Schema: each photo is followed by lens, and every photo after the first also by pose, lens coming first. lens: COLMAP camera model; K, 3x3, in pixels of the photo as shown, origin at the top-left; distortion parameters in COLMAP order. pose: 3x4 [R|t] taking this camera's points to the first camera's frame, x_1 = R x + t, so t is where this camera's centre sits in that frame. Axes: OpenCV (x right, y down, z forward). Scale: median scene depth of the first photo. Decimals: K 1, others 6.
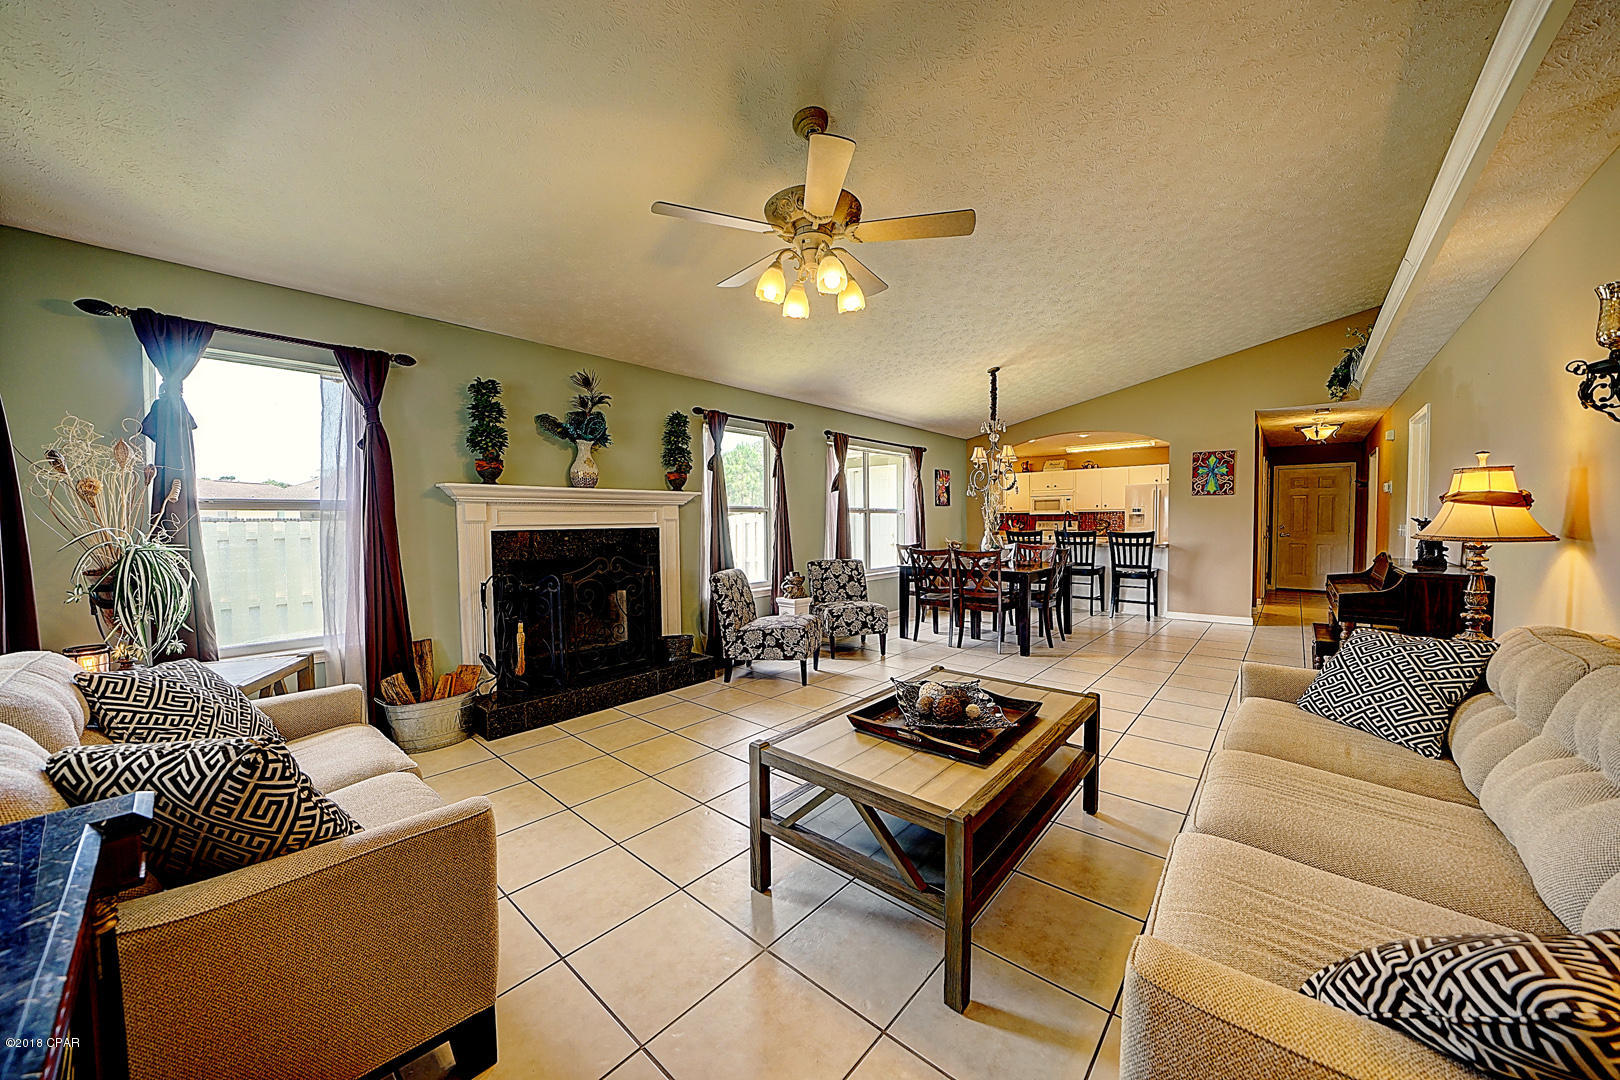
lens RADIAL K [[560.7, 0, 810.0], [0, 560.7, 540.0], [0, 0, 1]] dist [-0.026992, 0.003394]
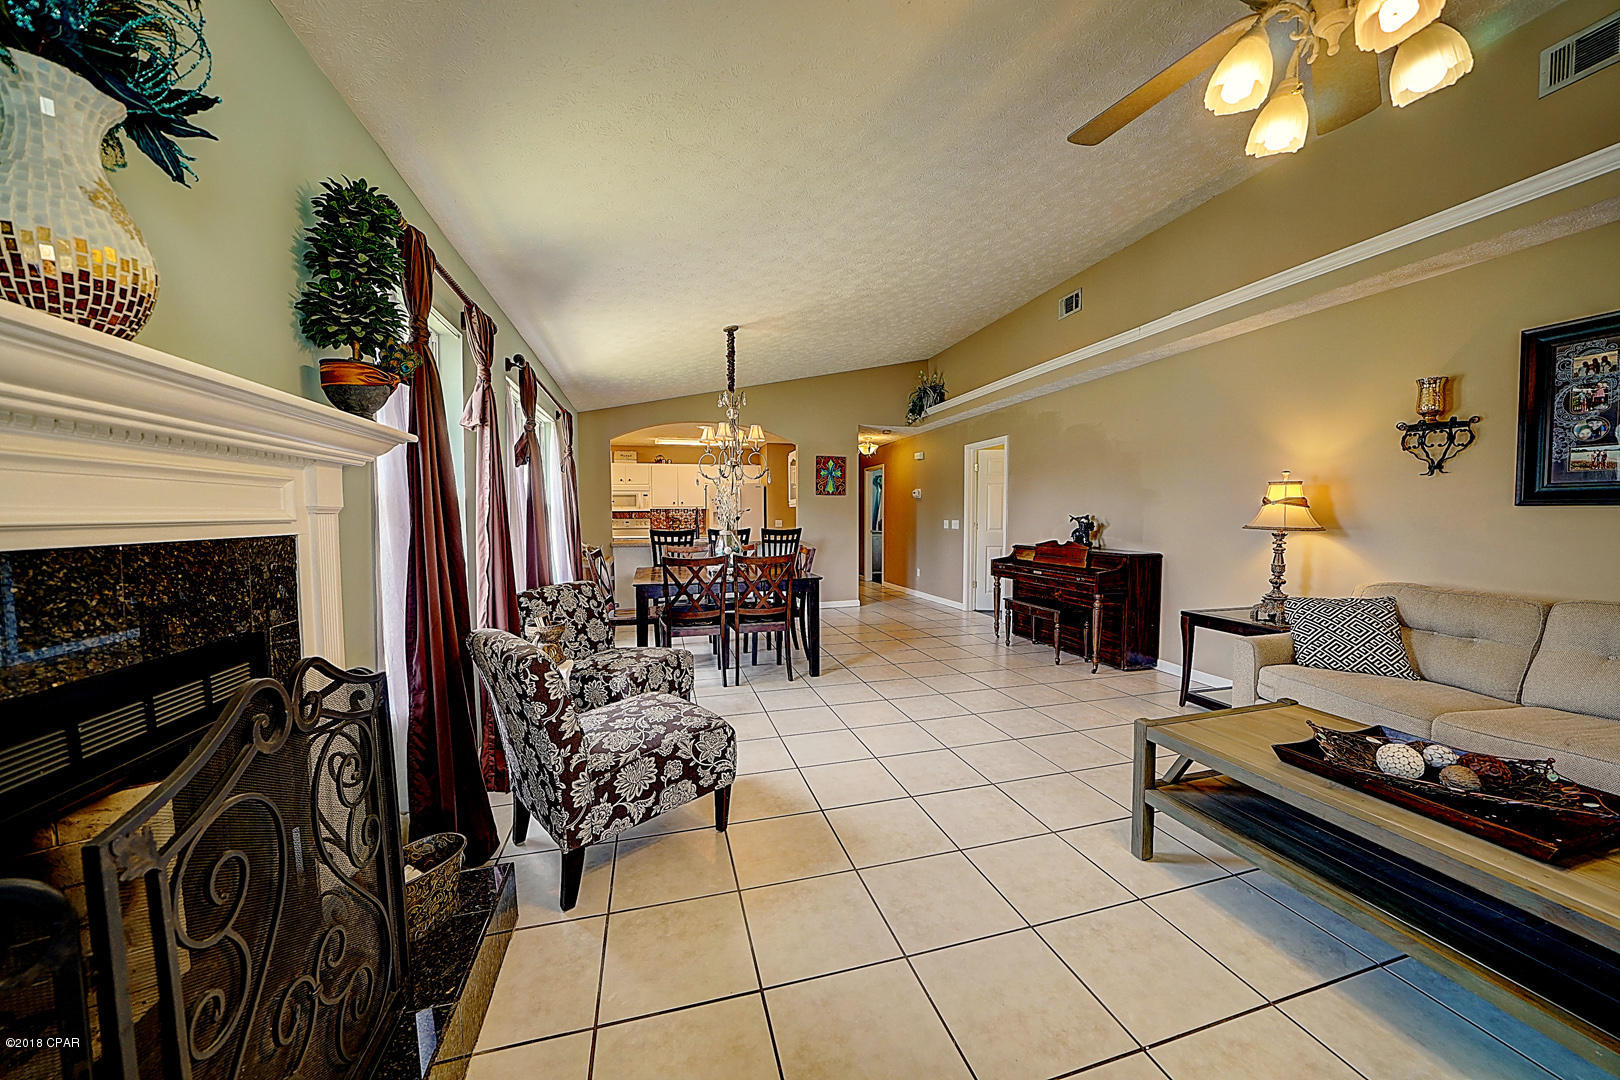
lens RADIAL K [[560.7, 0, 810.0], [0, 560.7, 540.0], [0, 0, 1]] dist [-0.026992, 0.003394]
pose [[0.538057, -0.030203, 0.842367, -0.388613], [0.027564, 0.999454, 0.018229, -0.017842], [-0.842457, 0.013411, 0.538596, 0.635399]]
